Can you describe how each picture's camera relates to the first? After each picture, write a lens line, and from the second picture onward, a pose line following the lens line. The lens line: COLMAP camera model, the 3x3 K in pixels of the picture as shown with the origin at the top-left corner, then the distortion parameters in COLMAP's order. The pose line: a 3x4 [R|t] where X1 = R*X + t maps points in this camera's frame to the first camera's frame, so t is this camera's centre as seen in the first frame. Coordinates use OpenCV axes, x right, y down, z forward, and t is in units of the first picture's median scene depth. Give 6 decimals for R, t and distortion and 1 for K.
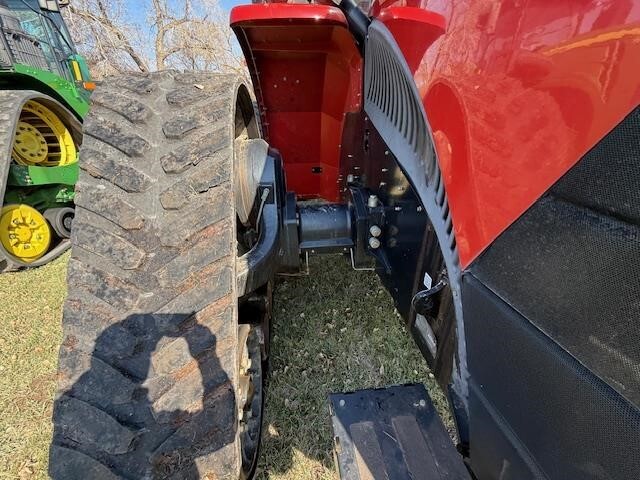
lens RADIAL K [[255.4, 0, 314.6], [0, 255.4, 236.4], [0, 0, 1]] dist [0.000508, -0.000745]
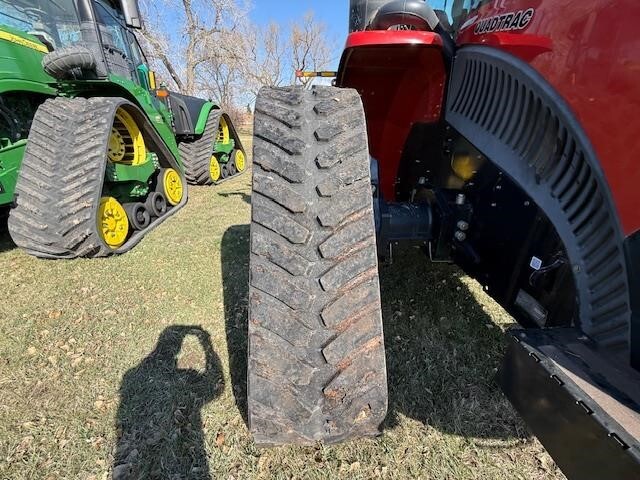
lens RADIAL K [[255.4, 0, 314.9], [0, 255.4, 236.3], [0, 0, 1]] dist [0.000508, -0.000745]
pose [[0.998785, 0.032222, -0.037288, -0.216339], [-0.033096, 0.999186, -0.023057, 0.043986], [0.036515, 0.024263, 0.999039, -0.092661]]
